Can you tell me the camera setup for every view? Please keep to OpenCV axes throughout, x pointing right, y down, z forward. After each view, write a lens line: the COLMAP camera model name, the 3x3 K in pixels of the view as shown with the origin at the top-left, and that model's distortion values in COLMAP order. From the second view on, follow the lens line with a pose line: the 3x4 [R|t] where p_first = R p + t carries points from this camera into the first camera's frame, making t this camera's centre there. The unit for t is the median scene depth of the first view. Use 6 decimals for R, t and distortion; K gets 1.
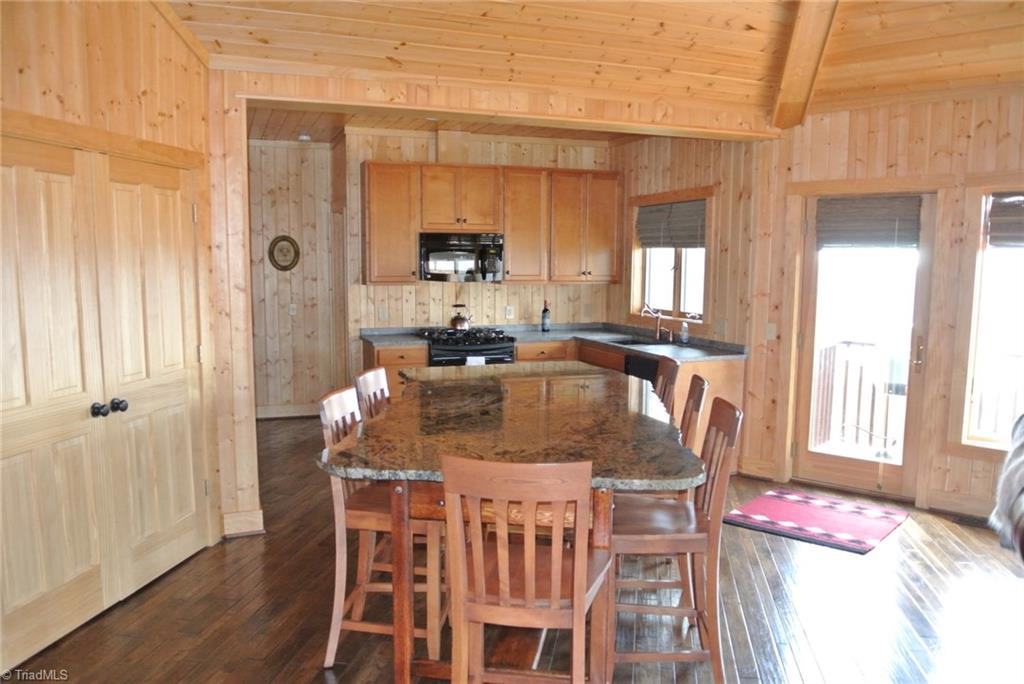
lens RADIAL K [[784.2, 0, 510.3], [0, 784.2, 369.1], [0, 0, 1]] dist [-0.075488, 0.014517]
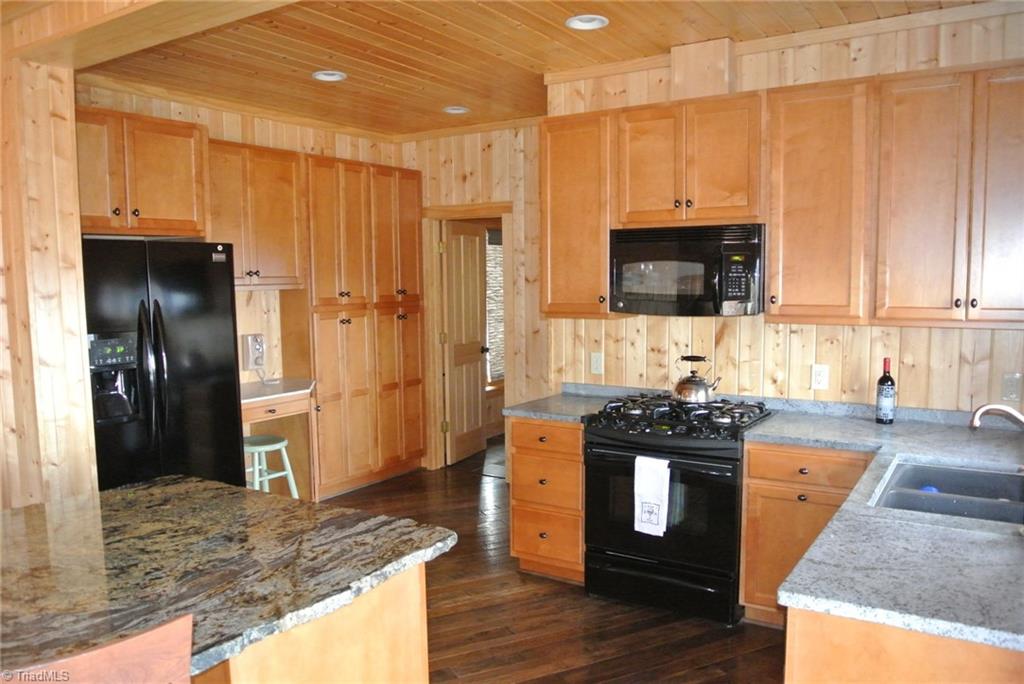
lens RADIAL K [[784.2, 0, 510.3], [0, 784.2, 369.1], [0, 0, 1]] dist [-0.075488, 0.014517]
pose [[0.599490, 0.081840, -0.796187, 0.297120], [-0.096979, 0.994857, 0.029240, -0.077039], [0.794485, 0.059684, 0.604344, 0.566556]]
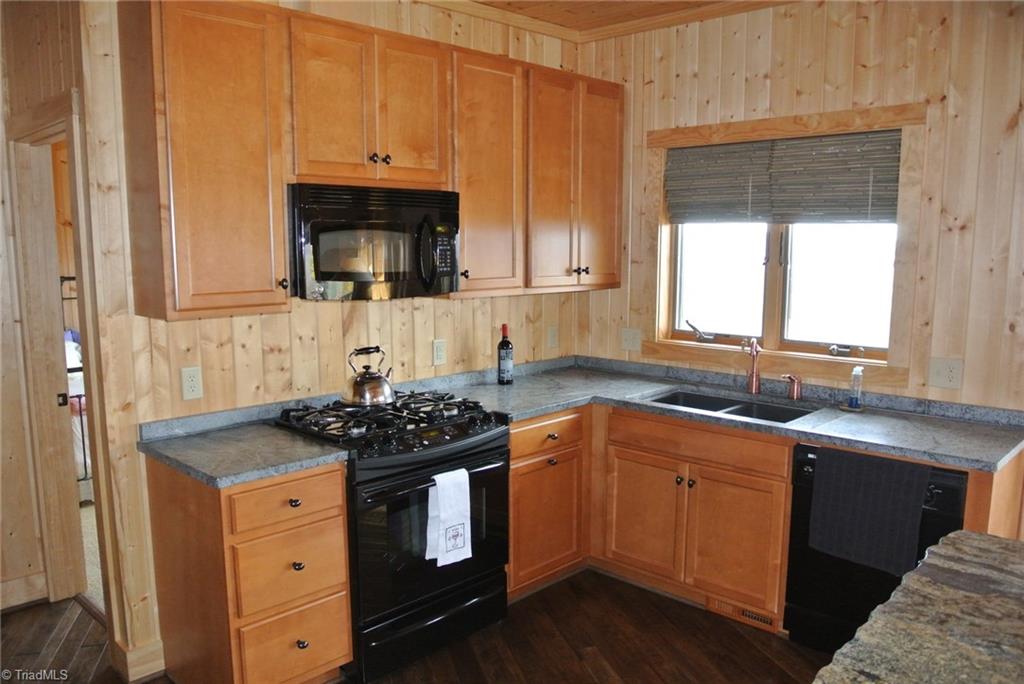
lens RADIAL K [[784.2, 0, 510.3], [0, 784.2, 369.1], [0, 0, 1]] dist [-0.075488, 0.014517]
pose [[0.901754, -0.074464, 0.425787, -0.184593], [0.065462, 0.997214, 0.035758, -0.081033], [-0.427264, -0.004372, 0.904116, 0.558718]]
